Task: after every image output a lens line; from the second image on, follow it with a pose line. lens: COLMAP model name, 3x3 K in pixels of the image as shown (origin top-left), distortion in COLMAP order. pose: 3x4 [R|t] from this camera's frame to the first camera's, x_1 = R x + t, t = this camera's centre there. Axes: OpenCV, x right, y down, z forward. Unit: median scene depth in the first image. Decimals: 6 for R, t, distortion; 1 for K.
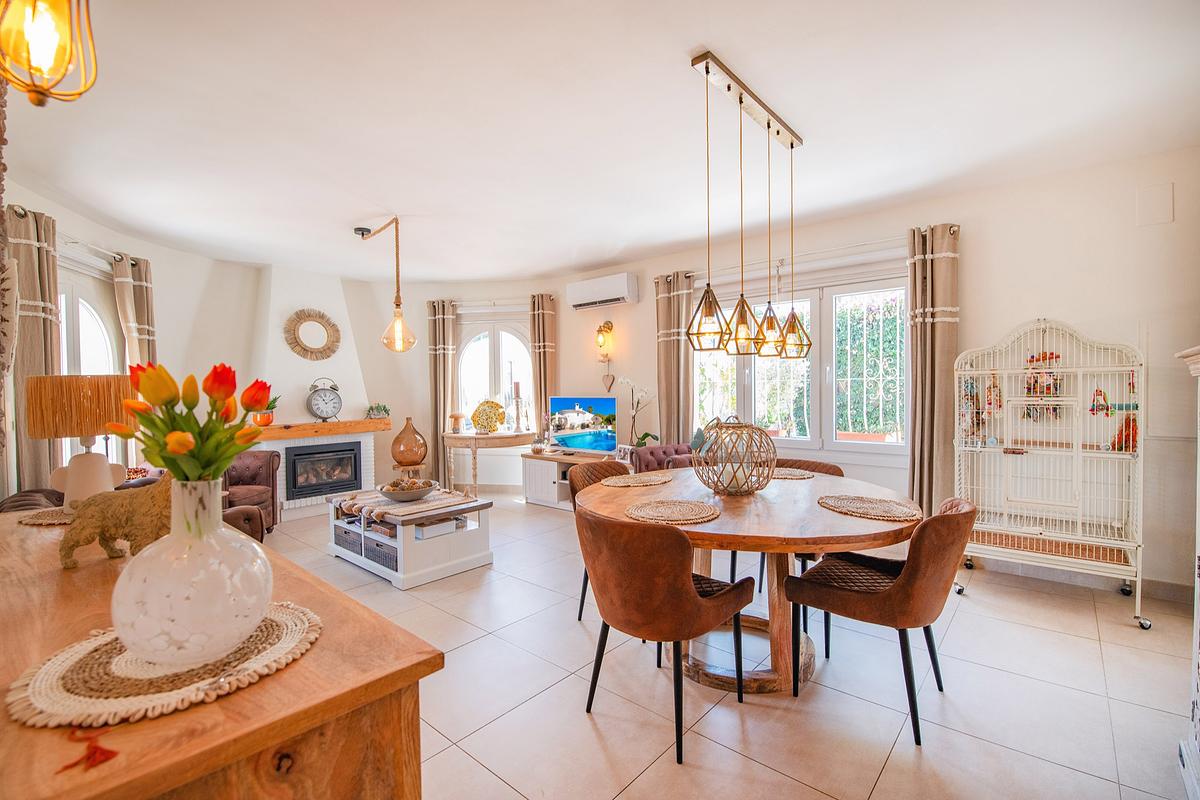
lens RADIAL K [[529.2, 0, 594.7], [0, 529.2, 411.9], [0, 0, 1]] dist [-0.006253, -0.005053]
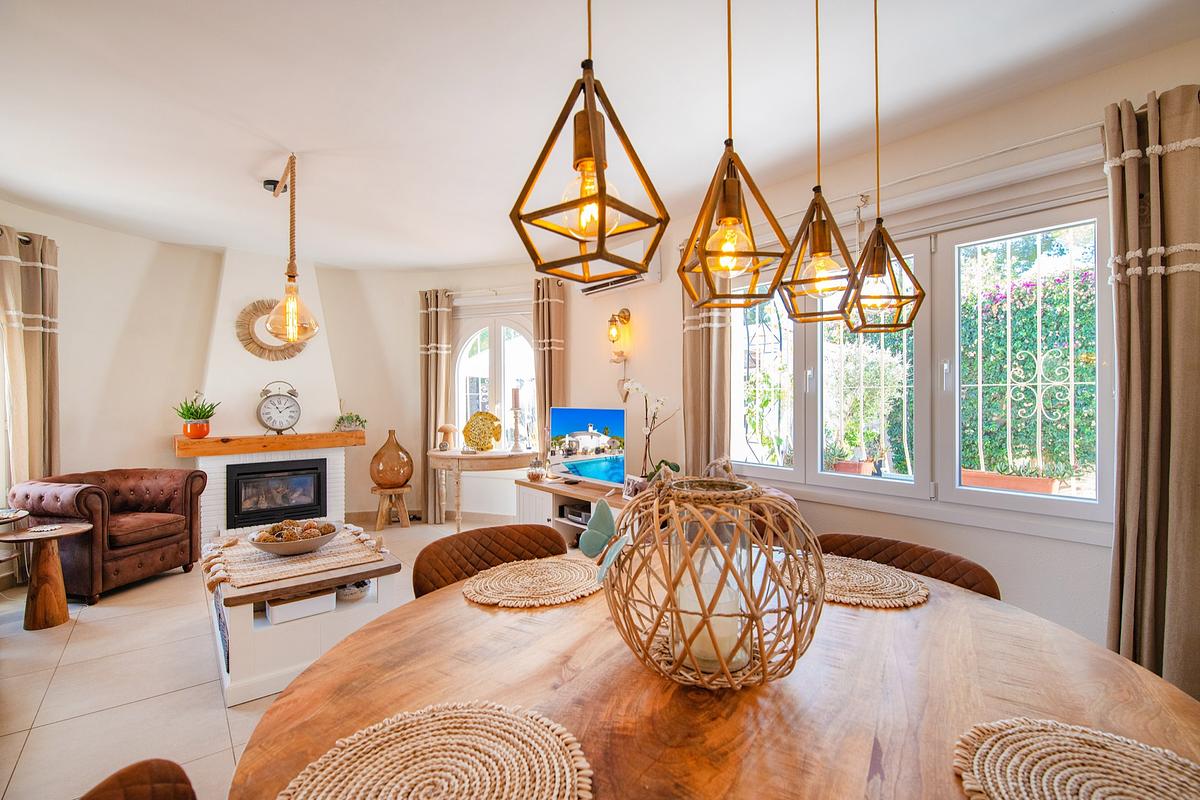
lens RADIAL K [[529.2, 0, 593.4], [0, 529.2, 404.4], [0, 0, 1]] dist [-0.006253, -0.005053]
pose [[0.988606, 0.011065, -0.150121, 0.098753], [-0.016197, 0.999324, -0.033008, -0.008883], [0.149654, 0.035063, 0.988117, 0.253899]]
